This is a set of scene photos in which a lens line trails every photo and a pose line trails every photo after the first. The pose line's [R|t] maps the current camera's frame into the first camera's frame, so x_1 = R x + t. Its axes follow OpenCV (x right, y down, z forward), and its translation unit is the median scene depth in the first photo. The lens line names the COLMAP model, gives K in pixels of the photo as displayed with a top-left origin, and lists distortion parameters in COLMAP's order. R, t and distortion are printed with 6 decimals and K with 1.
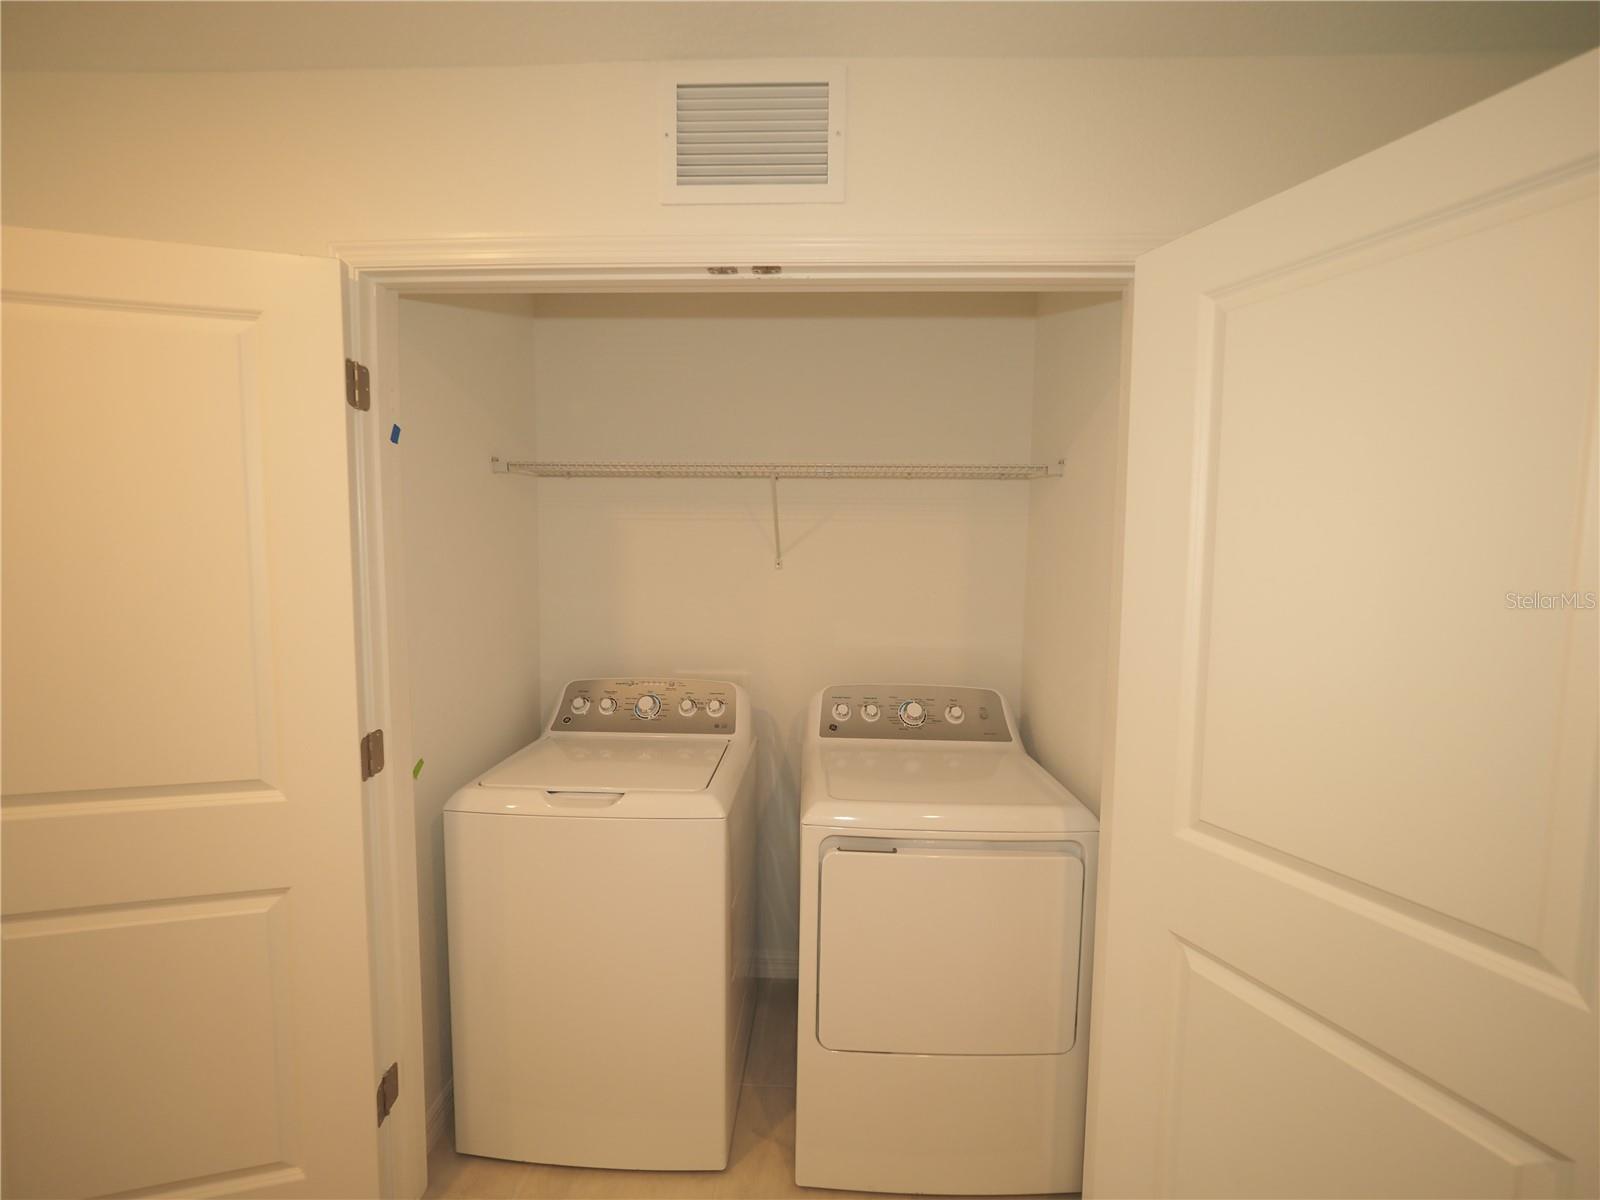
lens RADIAL K [[687.4, 0, 823.8], [0, 687.4, 598.2], [0, 0, 1]] dist [-0.003452, -0.000507]
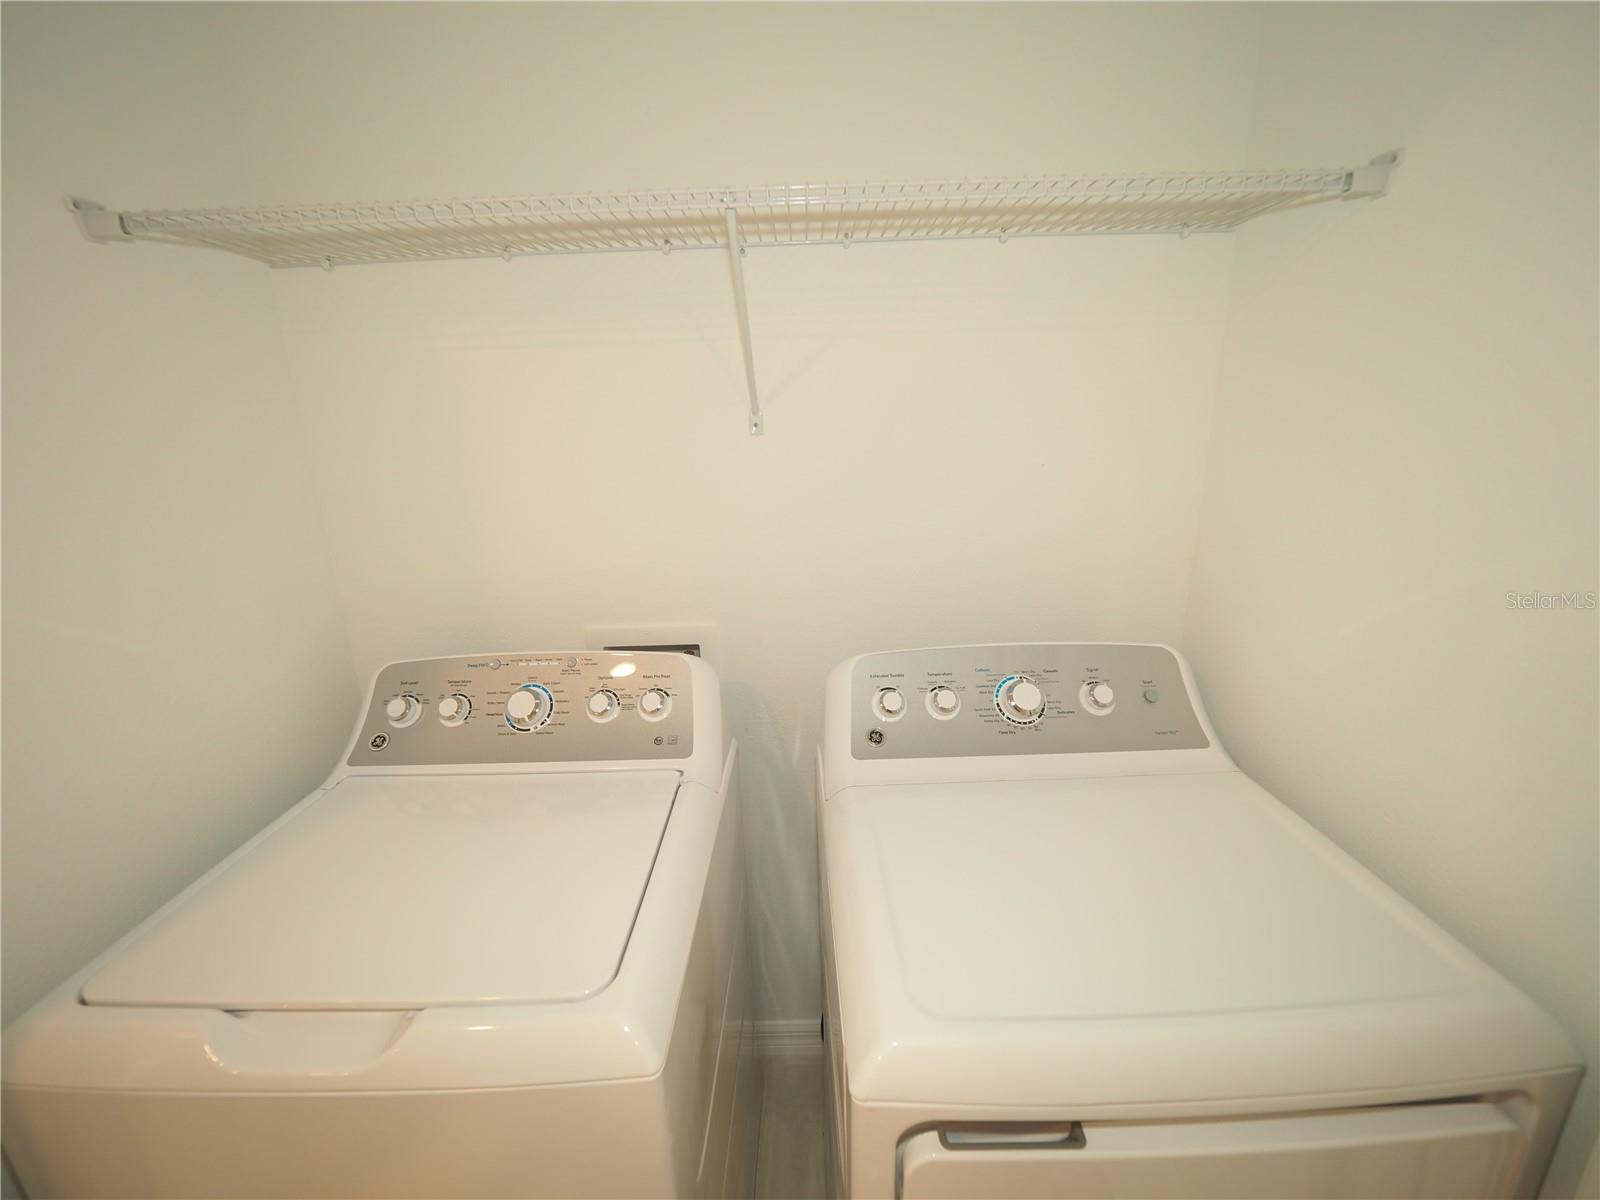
lens RADIAL K [[687.4, 0, 823.8], [0, 687.4, 598.2], [0, 0, 1]] dist [-0.003452, -0.000507]
pose [[0.998832, -0.046079, 0.014563, -0.029067], [0.042236, 0.978825, 0.200294, -0.024645], [-0.023484, -0.199445, 0.979628, 0.488596]]
